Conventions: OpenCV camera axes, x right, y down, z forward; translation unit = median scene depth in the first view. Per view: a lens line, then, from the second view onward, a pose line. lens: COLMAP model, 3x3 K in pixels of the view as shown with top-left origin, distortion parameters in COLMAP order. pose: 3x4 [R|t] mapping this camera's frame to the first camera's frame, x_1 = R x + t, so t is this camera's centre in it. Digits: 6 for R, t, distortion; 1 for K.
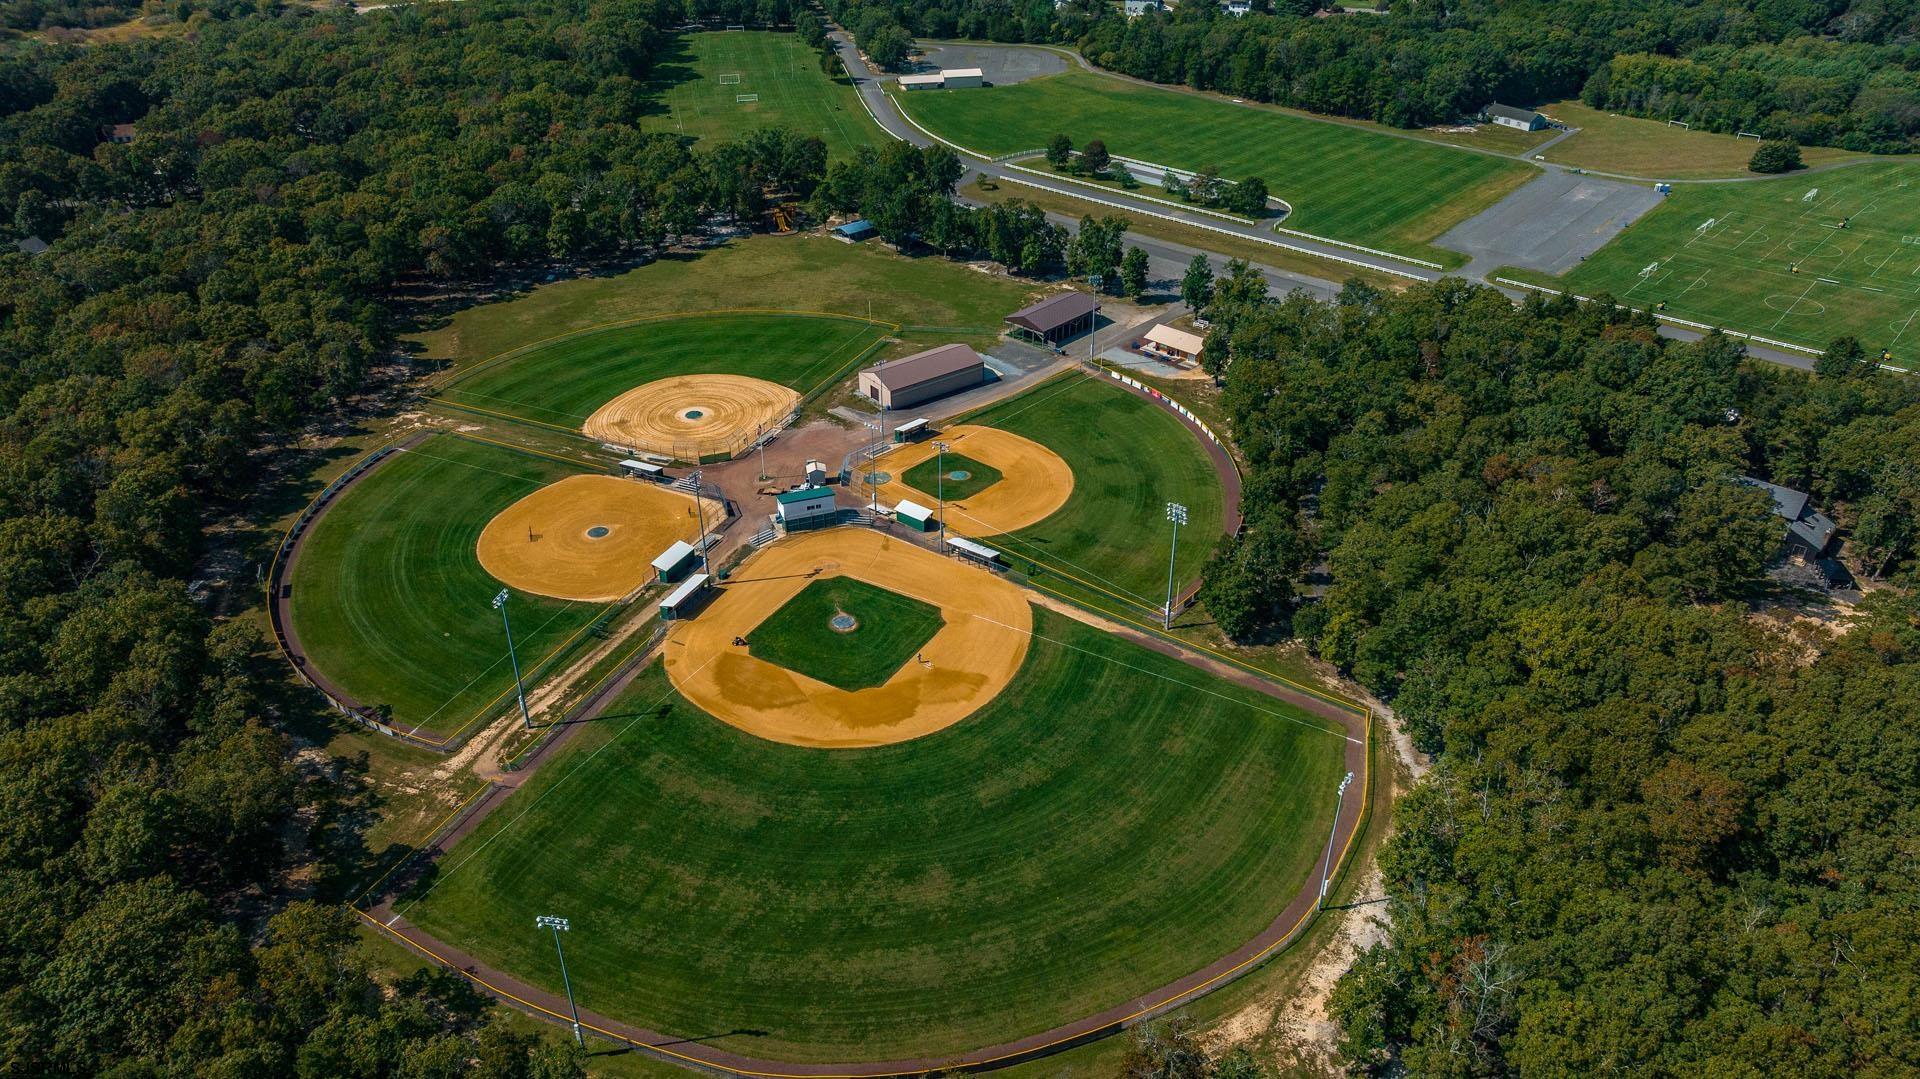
lens RADIAL K [[1353.4, 0, 964.1], [0, 1353.4, 540.7], [0, 0, 1]] dist [-0.020489, -0.000428]
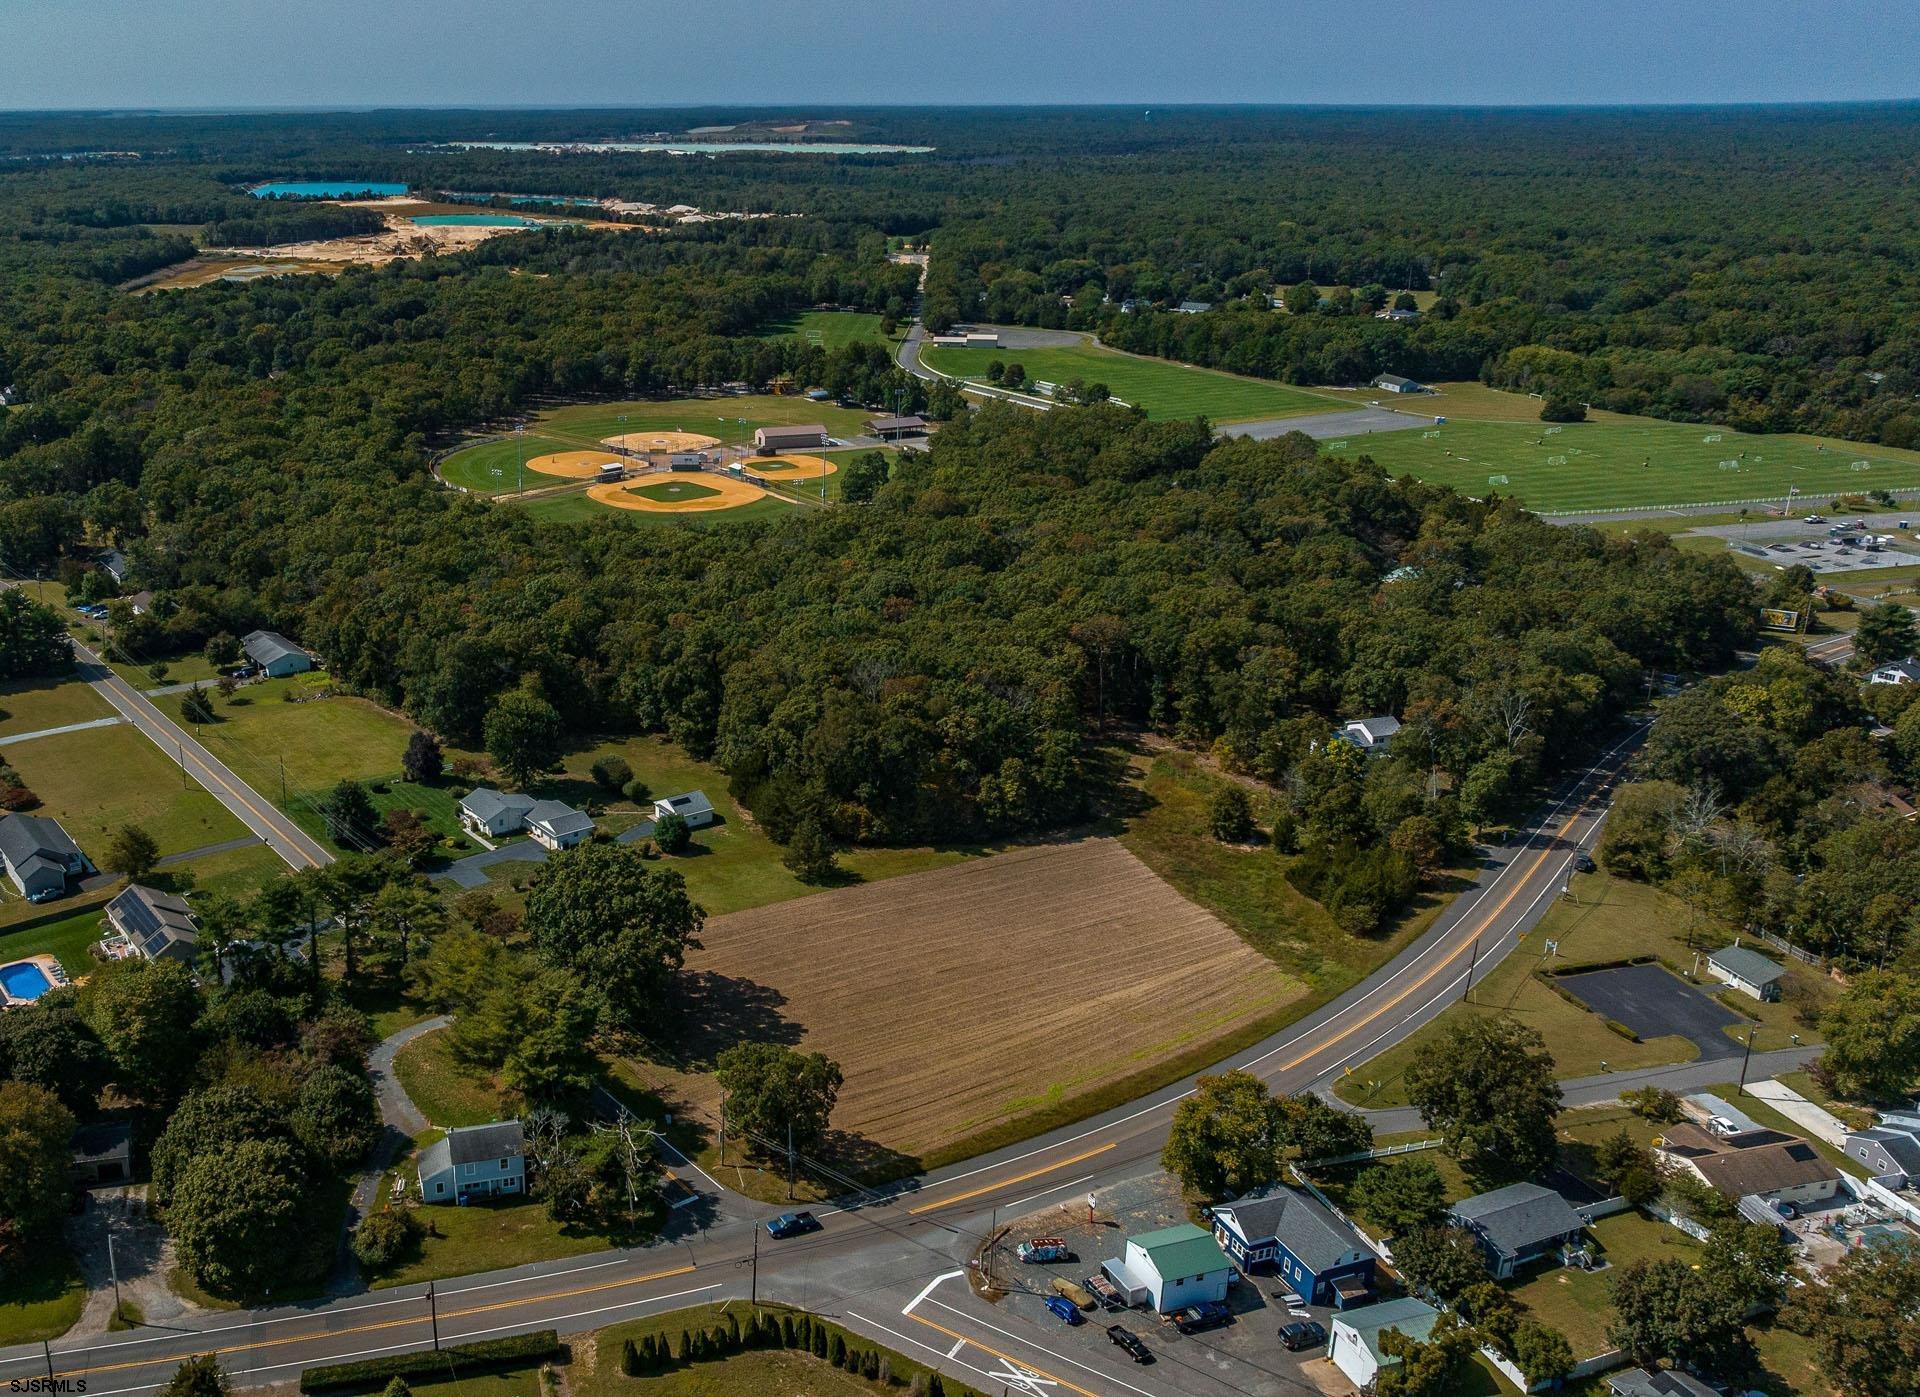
lens RADIAL K [[1753.1, 0, 681.4], [0, 1753.1, 696.9], [0, 0, 1]] dist [-0.012540, -0.021427]
pose [[0.927005, 0.125555, -0.353409, 0.542081], [-0.196748, 0.965029, -0.173231, 0.494379], [0.319300, 0.230119, 0.919289, -0.824889]]
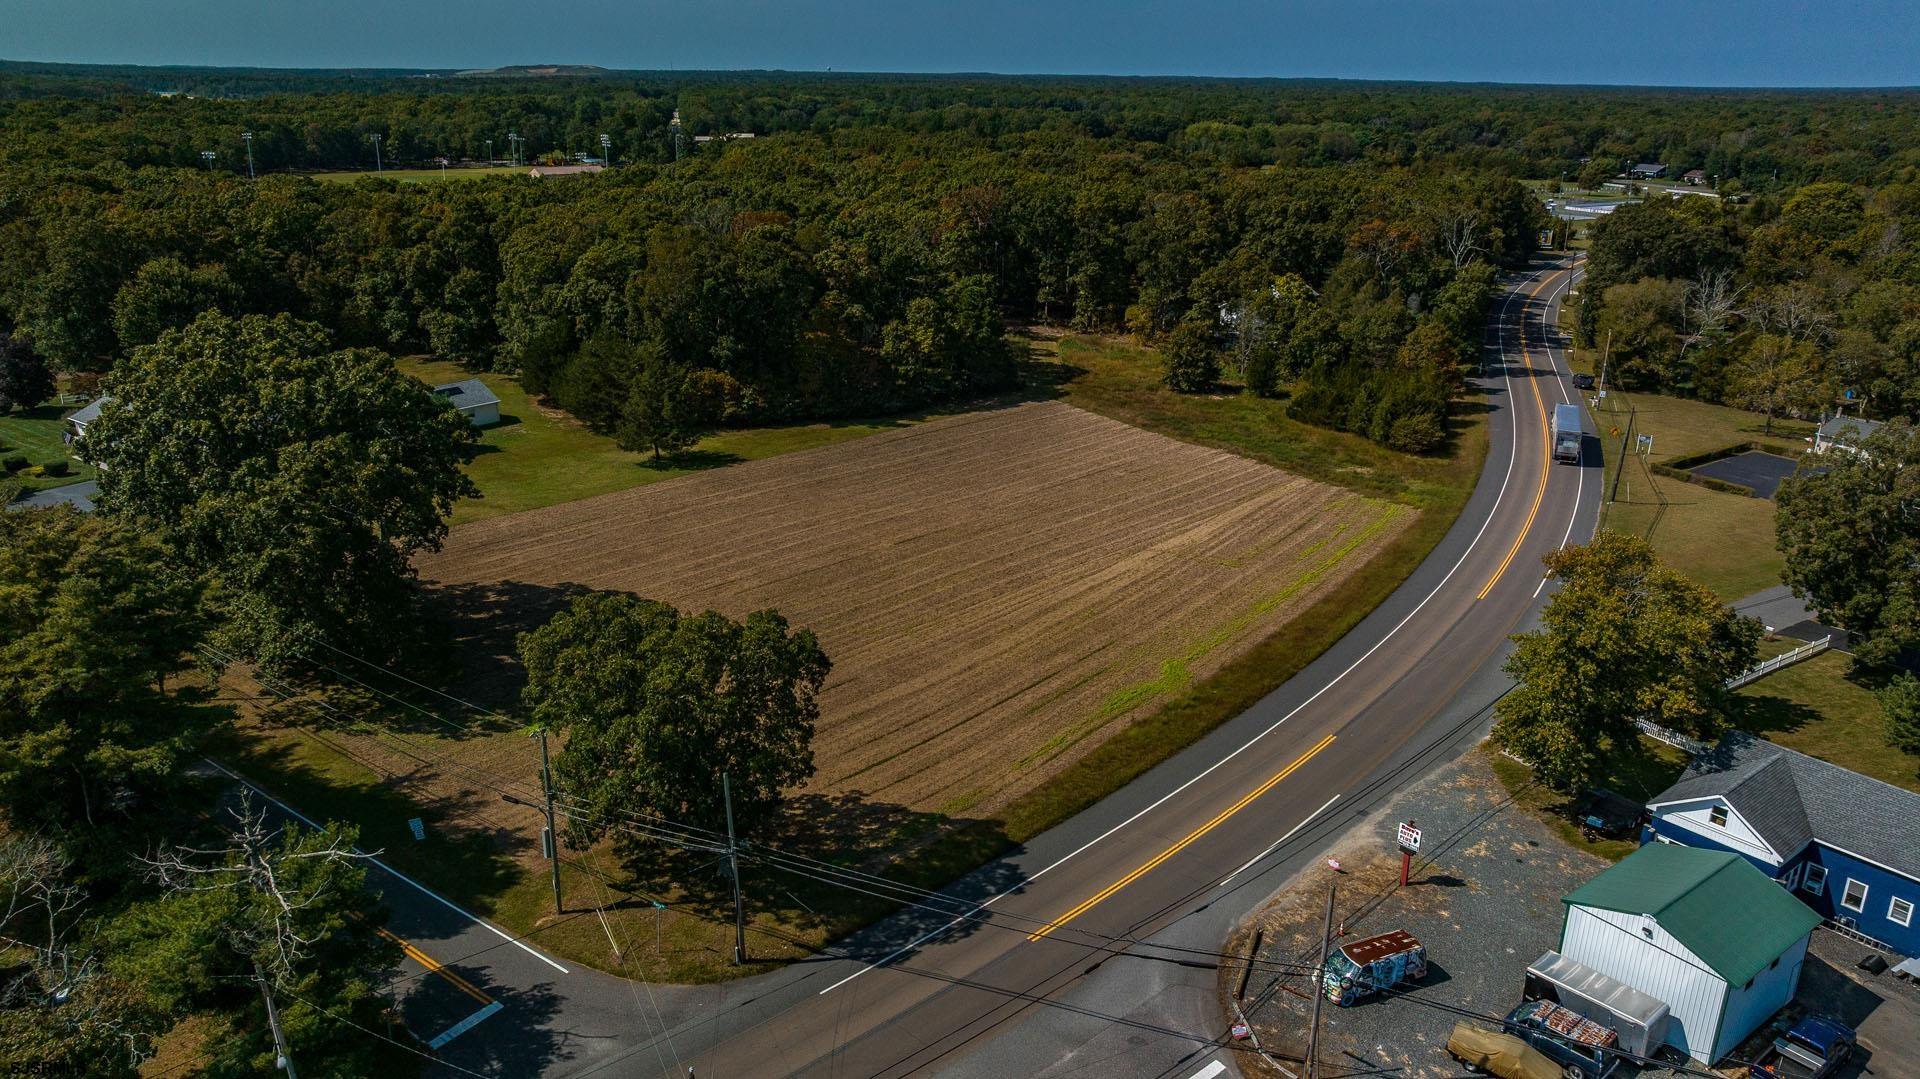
lens RADIAL K [[1353.4, 0, 964.1], [0, 1353.4, 540.7], [0, 0, 1]] dist [-0.020489, -0.000428]
pose [[0.999064, 0.031135, -0.030027, 0.426537], [-0.036735, 0.977230, -0.208980, 0.528257], [0.022837, 0.209888, 0.977459, -0.435012]]
